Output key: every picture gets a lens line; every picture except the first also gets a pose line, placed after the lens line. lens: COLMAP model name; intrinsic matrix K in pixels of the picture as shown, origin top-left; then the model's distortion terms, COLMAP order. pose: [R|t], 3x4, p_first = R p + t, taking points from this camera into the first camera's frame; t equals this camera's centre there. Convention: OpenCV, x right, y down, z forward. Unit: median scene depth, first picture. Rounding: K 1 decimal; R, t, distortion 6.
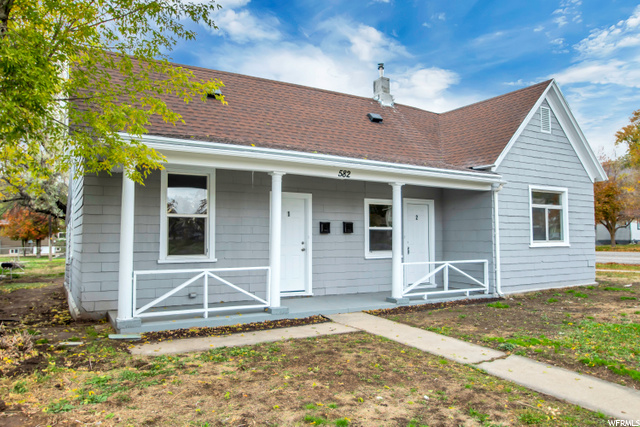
lens RADIAL K [[446.9, 0, 320.2], [0, 446.9, 214.4], [0, 0, 1]] dist [-0.029162, 0.002776]
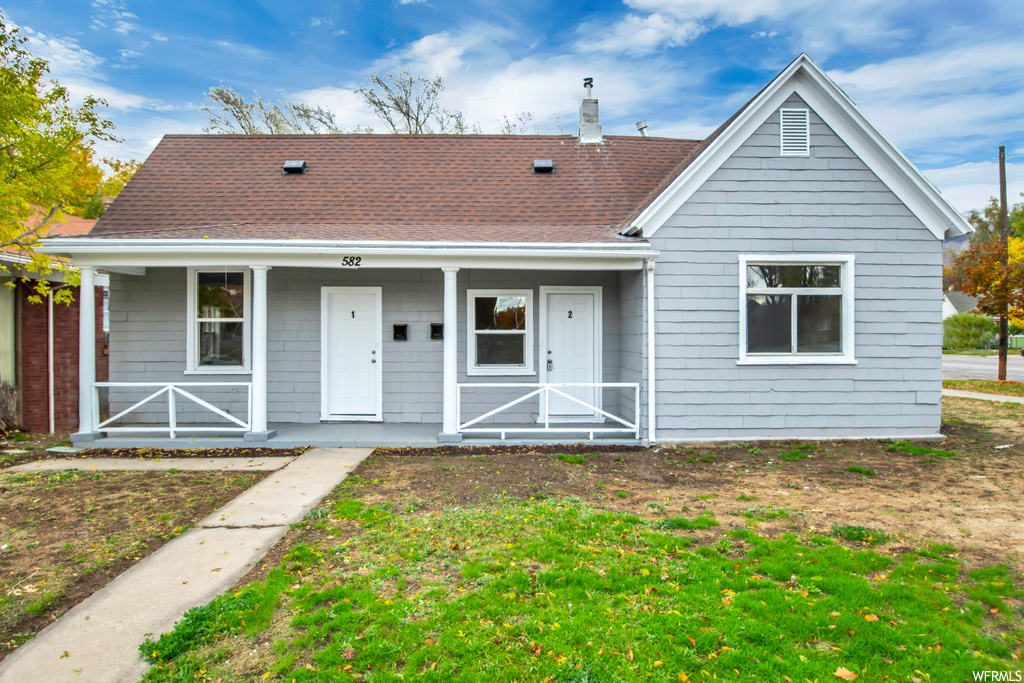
lens RADIAL K [[615.9, 0, 512.2], [0, 615.9, 339.1], [0, 0, 1]] dist [-0.025430, -0.003047]
pose [[0.880714, 0.004043, -0.473632, 0.624865], [0.024679, 0.998214, 0.054411, -0.009241], [0.473006, -0.059609, 0.879040, 0.179917]]
